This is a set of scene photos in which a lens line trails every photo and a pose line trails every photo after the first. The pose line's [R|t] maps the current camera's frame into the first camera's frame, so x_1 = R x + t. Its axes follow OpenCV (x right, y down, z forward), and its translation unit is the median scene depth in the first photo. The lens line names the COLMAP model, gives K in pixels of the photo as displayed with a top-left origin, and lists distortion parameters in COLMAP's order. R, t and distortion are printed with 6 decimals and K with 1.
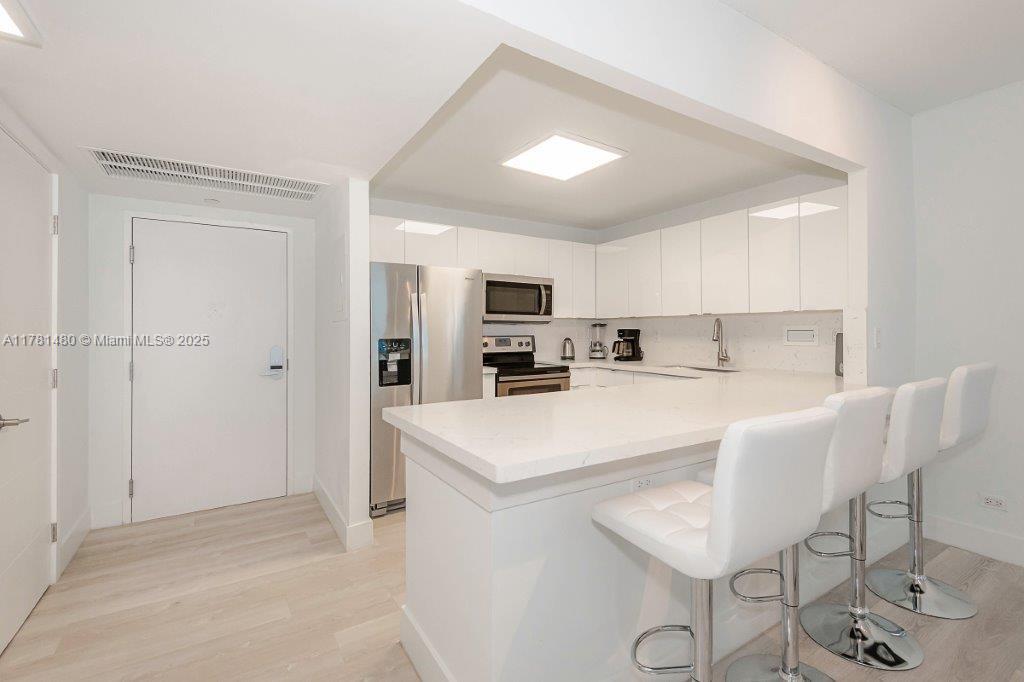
lens RADIAL K [[460.6, 0, 513.2], [0, 460.6, 335.1], [0, 0, 1]] dist [0.017100, -0.000324]
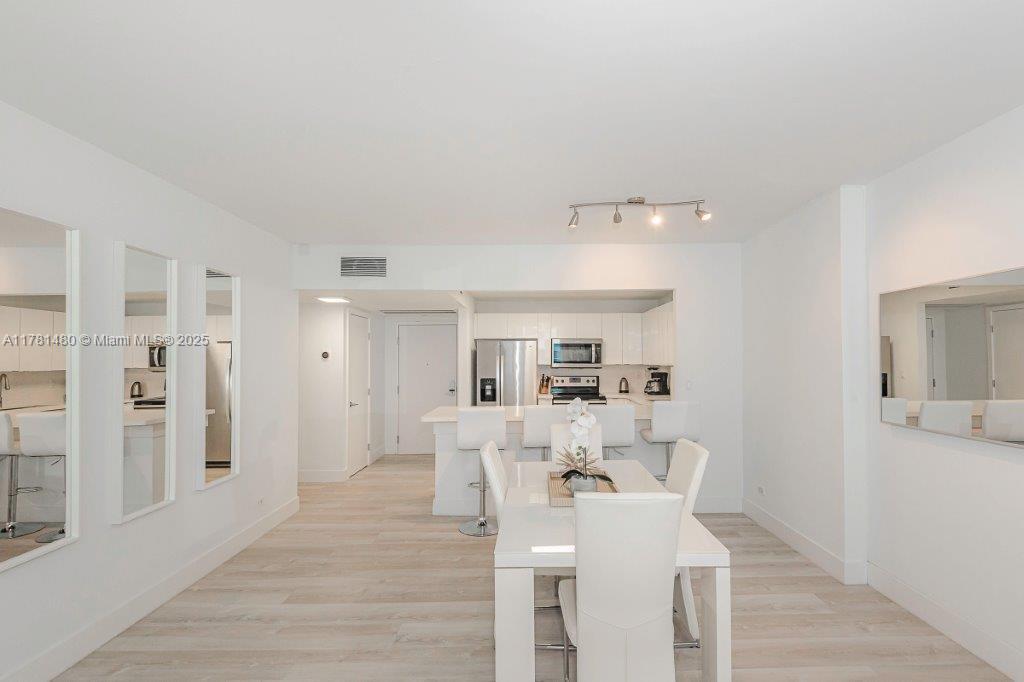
lens RADIAL K [[466.5, 0, 511.3], [0, 466.5, 356.4], [0, 0, 1]] dist [0.022187, -0.000152]
pose [[0.837365, -0.004822, -0.546622, 0.697830], [-0.002388, 0.999919, -0.012479, -0.046484], [0.546638, 0.011754, 0.837286, -0.483636]]
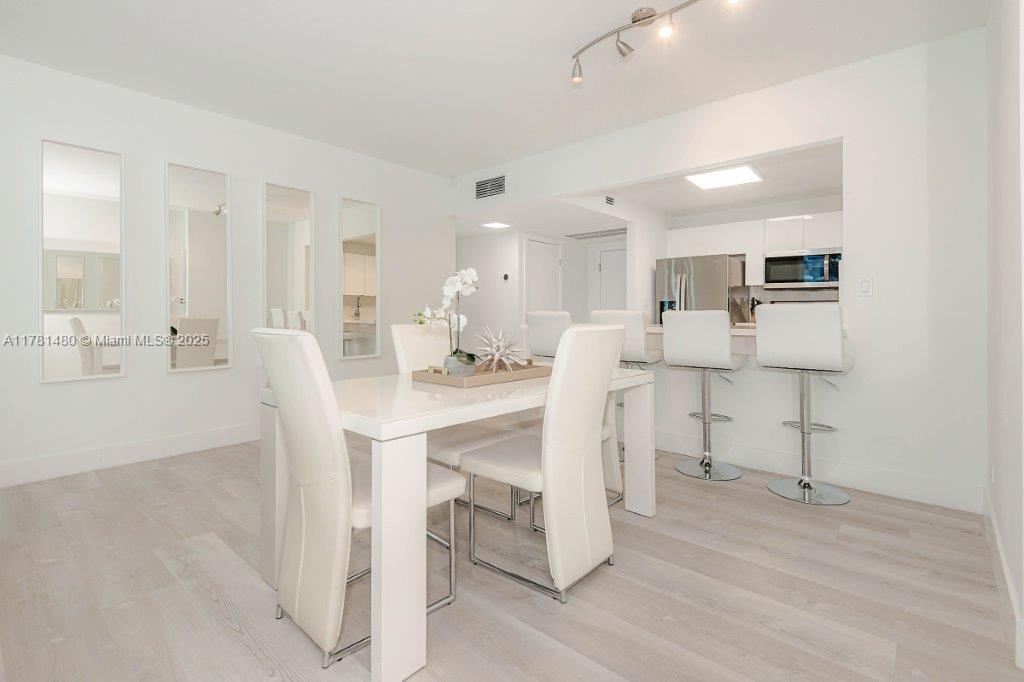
lens RADIAL K [[459.7, 0, 501.8], [0, 459.7, 311.6], [0, 0, 1]] dist [-0.029290, 0.000034]
pose [[0.260078, 0.001339, -0.965587, 0.923590], [-0.012621, 0.999918, -0.002013, 0.042193], [0.965505, 0.012710, 0.260074, -0.049538]]
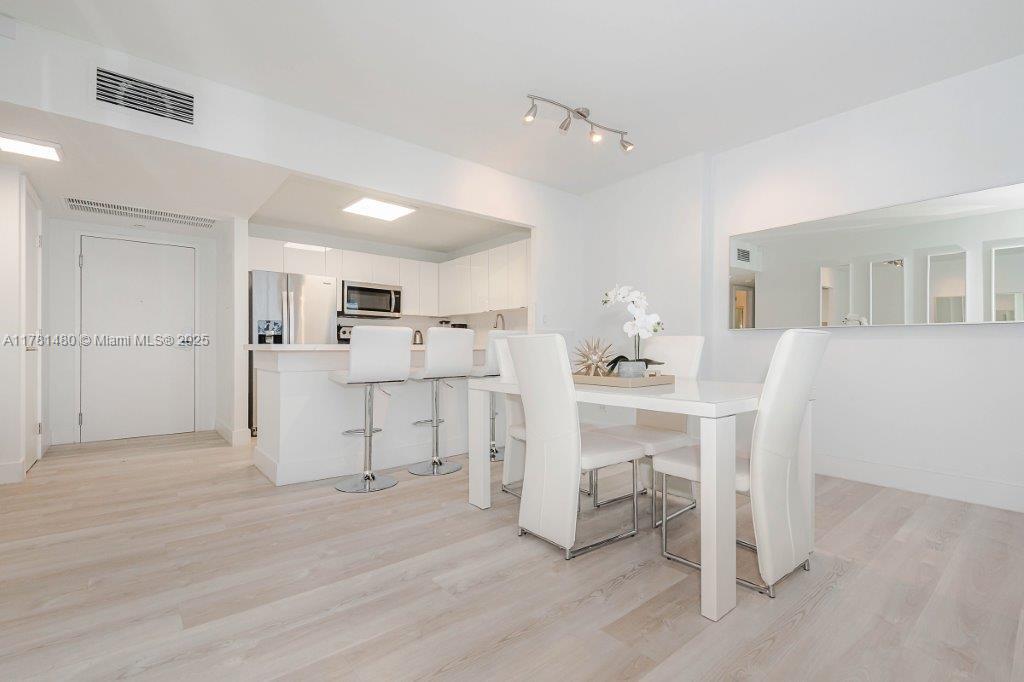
lens RADIAL K [[469.0, 0, 526.5], [0, 469.0, 355.3], [0, 0, 1]] dist [0.003003, -0.000188]
pose [[0.990216, 0.006072, 0.139412, 0.271849], [-0.006763, 0.999967, 0.004482, 0.081271], [-0.139380, -0.005381, 0.990224, -0.490443]]
